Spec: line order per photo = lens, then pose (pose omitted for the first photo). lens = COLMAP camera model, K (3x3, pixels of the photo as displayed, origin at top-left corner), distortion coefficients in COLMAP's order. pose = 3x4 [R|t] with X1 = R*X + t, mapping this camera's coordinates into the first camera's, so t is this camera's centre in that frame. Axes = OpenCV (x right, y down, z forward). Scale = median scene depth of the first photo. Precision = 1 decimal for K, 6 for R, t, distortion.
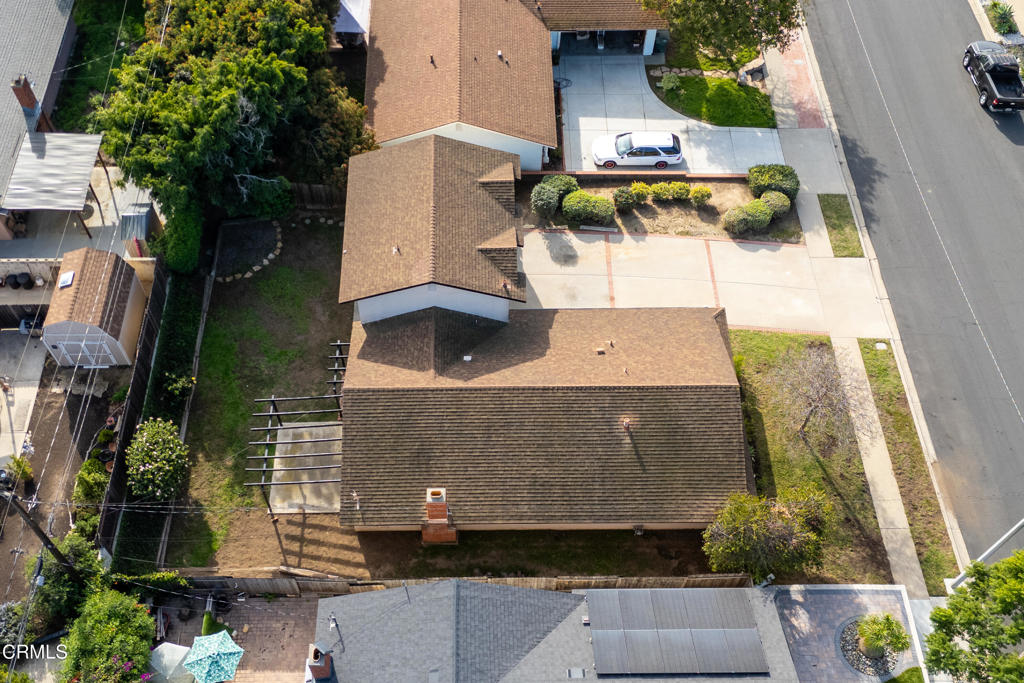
lens RADIAL K [[993.9, 0, 489.7], [0, 993.9, 310.8], [0, 0, 1]] dist [0.116496, -0.099253]
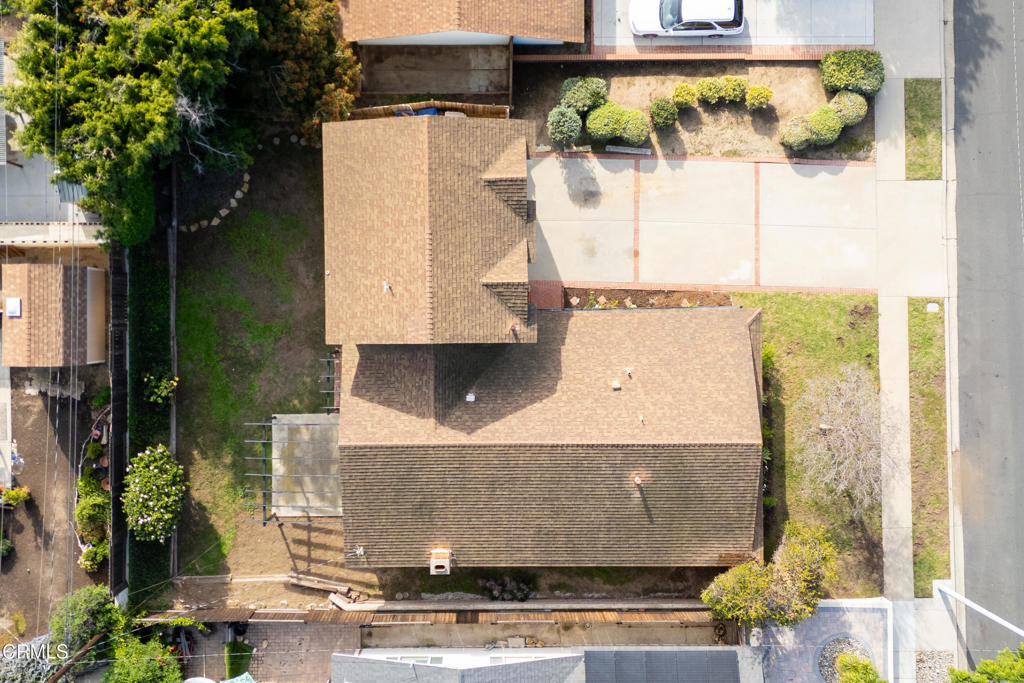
lens RADIAL K [[1061.2, 0, 486.9], [0, 1061.2, 308.0], [0, 0, 1]] dist [0.085421, -0.005943]
pose [[0.999948, 0.008224, -0.005998, -0.002160], [-0.003550, 0.834042, 0.551690, -0.532995], [0.009540, -0.551640, 0.834028, 0.217061]]
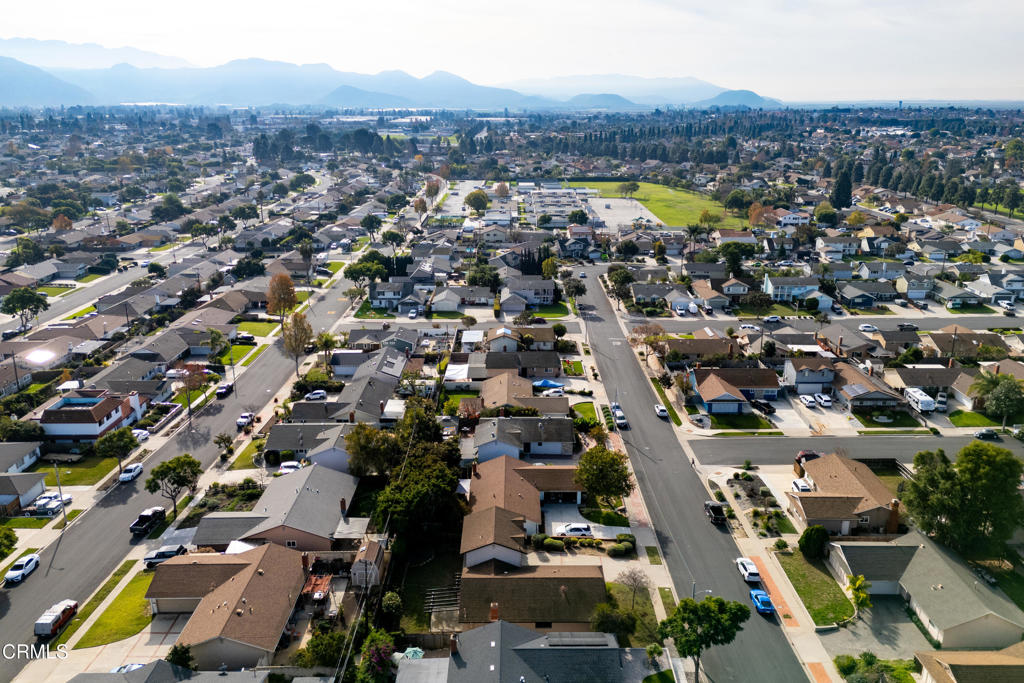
lens RADIAL K [[730.3, 0, 512.0], [0, 730.3, 341.5], [0, 0, 1]] dist [0.001157, -0.001166]
pose [[0.999908, 0.002944, -0.013208, 0.018228], [-0.010478, 0.786125, -0.617979, 0.750169], [0.008563, 0.618060, 0.786084, -0.925818]]
